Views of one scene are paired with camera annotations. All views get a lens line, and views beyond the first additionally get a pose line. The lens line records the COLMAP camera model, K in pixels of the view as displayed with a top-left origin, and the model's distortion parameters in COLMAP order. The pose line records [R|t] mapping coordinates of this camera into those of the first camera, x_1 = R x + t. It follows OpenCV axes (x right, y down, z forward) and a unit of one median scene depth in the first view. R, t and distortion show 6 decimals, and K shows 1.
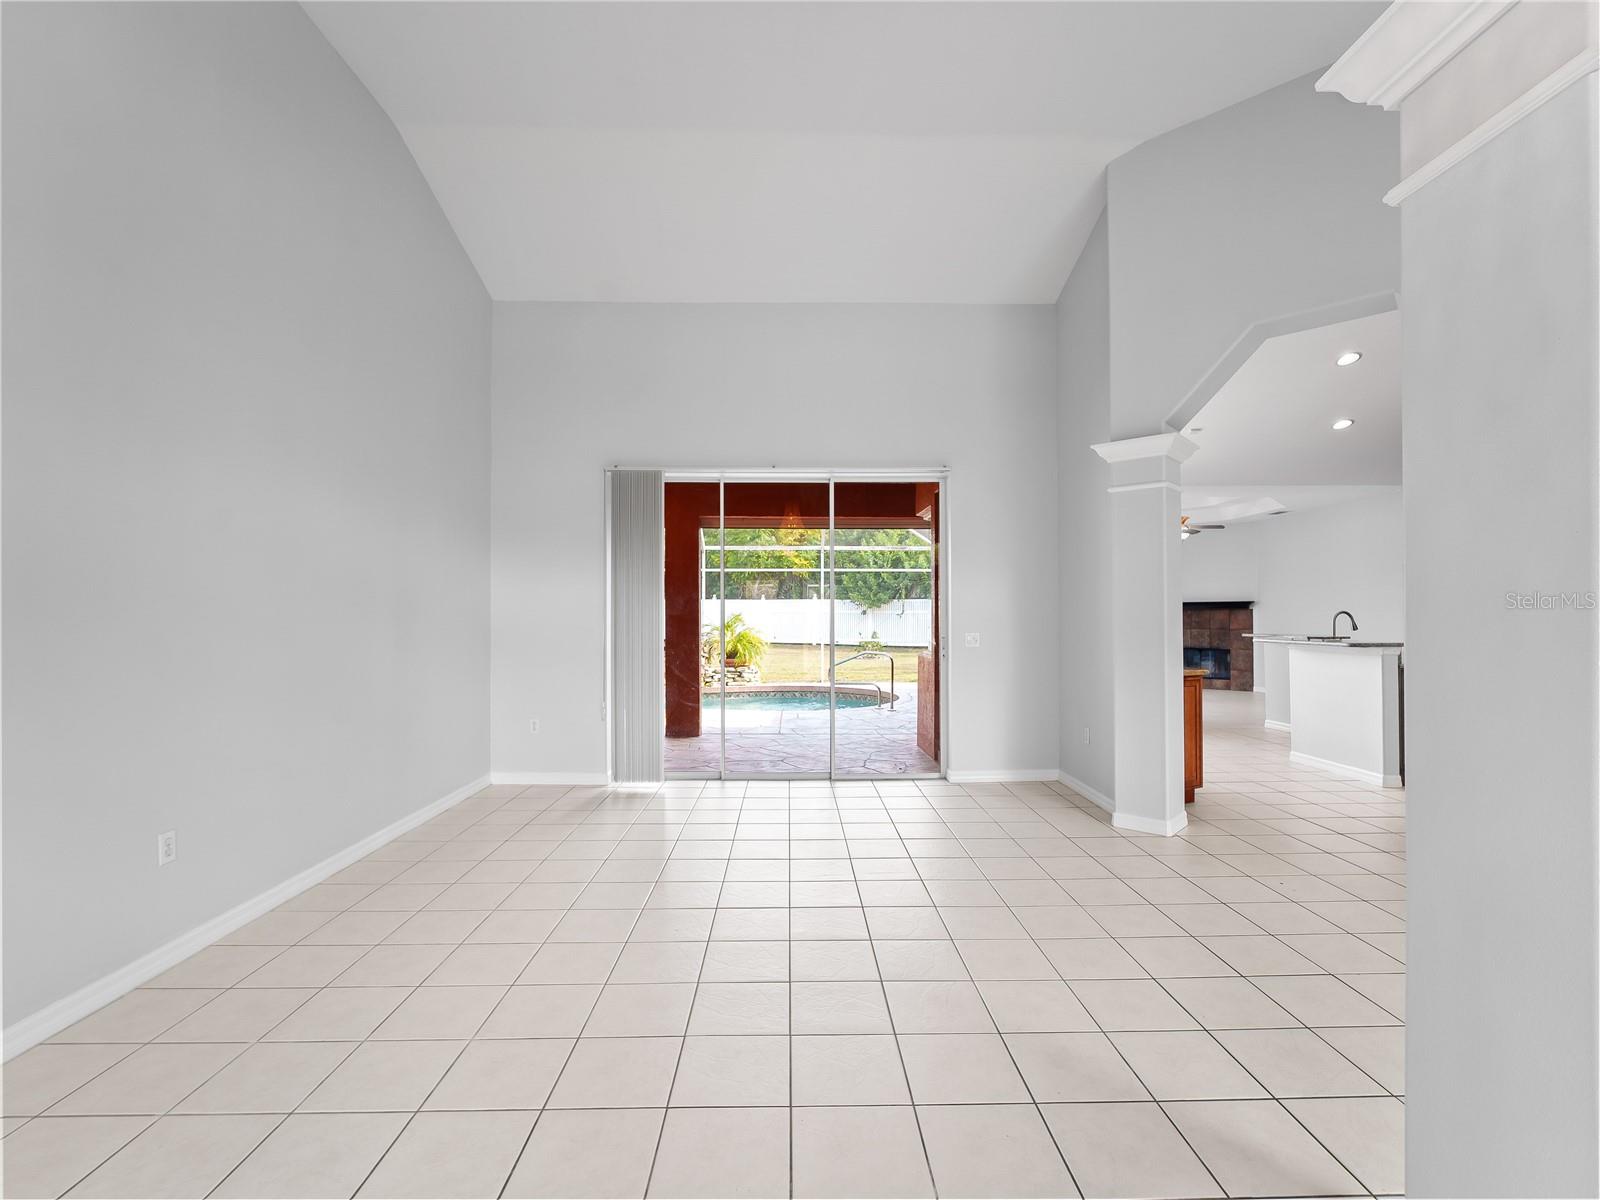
lens RADIAL K [[725.8, 0, 788.9], [0, 725.8, 611.5], [0, 0, 1]] dist [-0.005242, -0.000732]
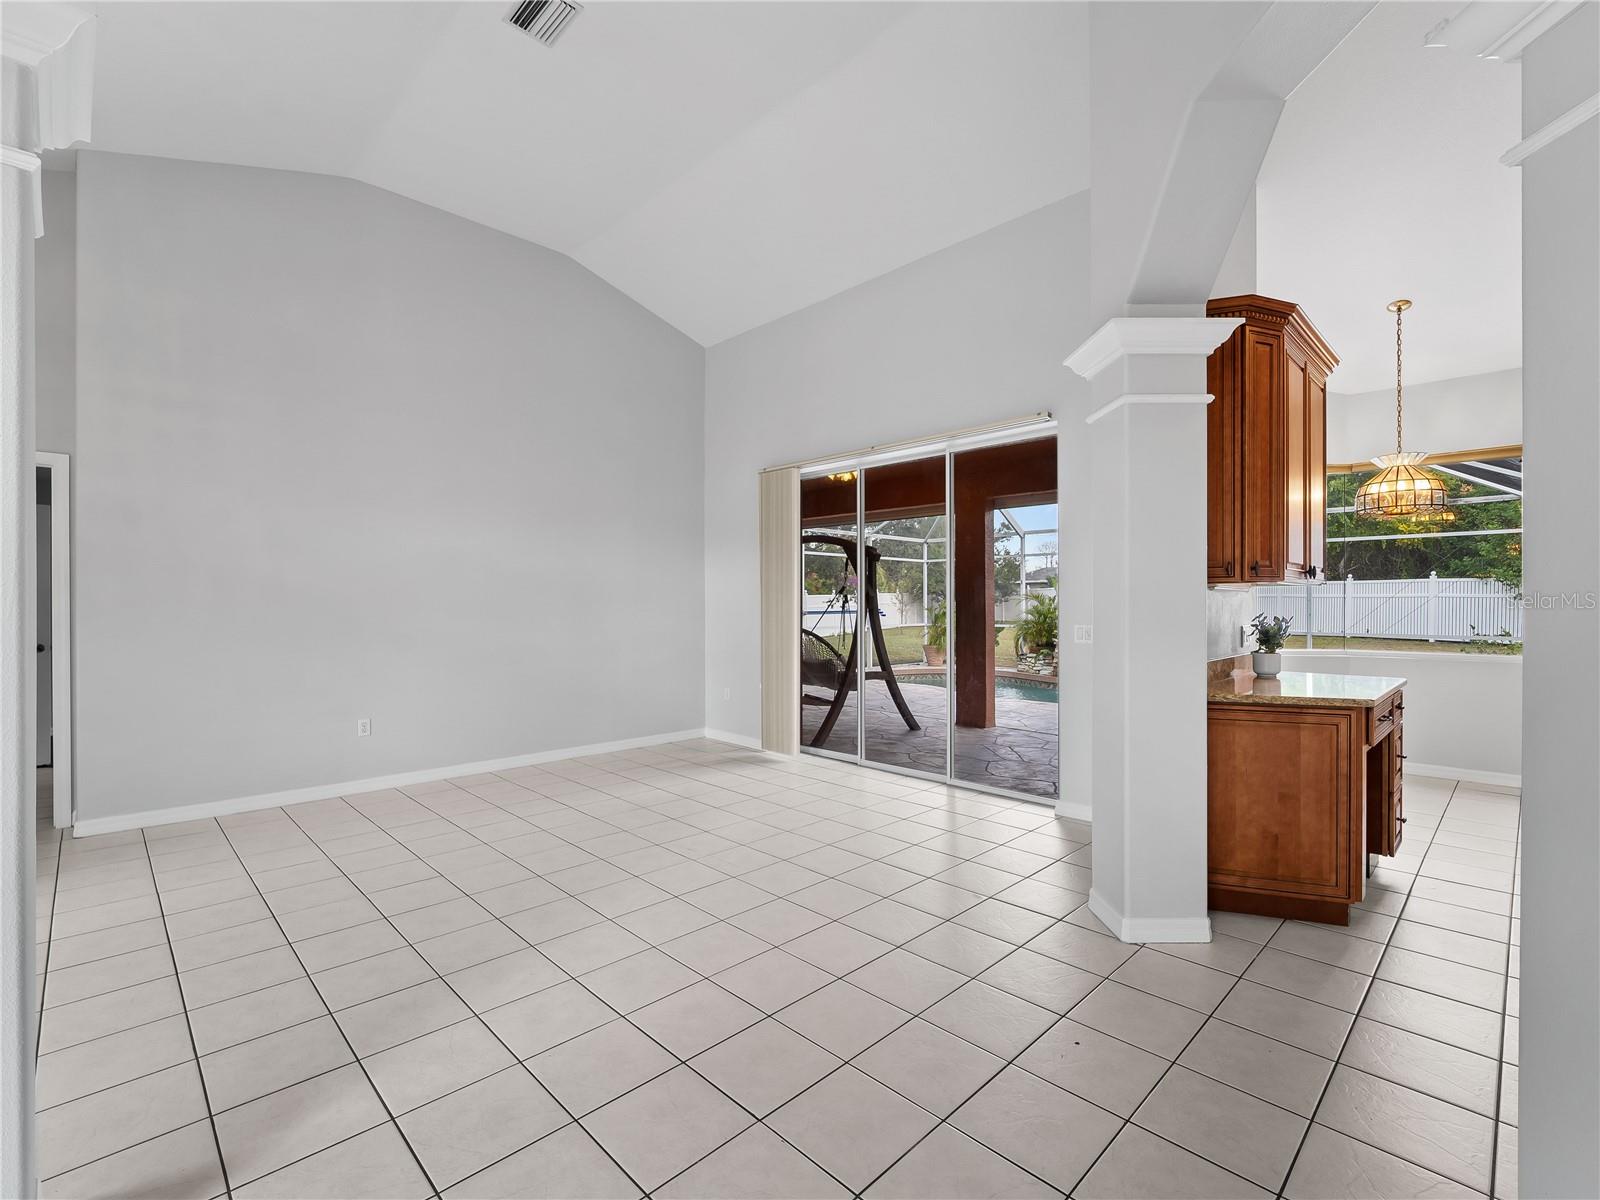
lens RADIAL K [[725.8, 0, 792.5], [0, 725.8, 601.7], [0, 0, 1]] dist [-0.005242, -0.000732]
pose [[0.684248, 0.004241, -0.729237, 0.603717], [0.002690, 0.999962, 0.008340, -0.004134], [0.729245, -0.007669, 0.684210, 0.258762]]
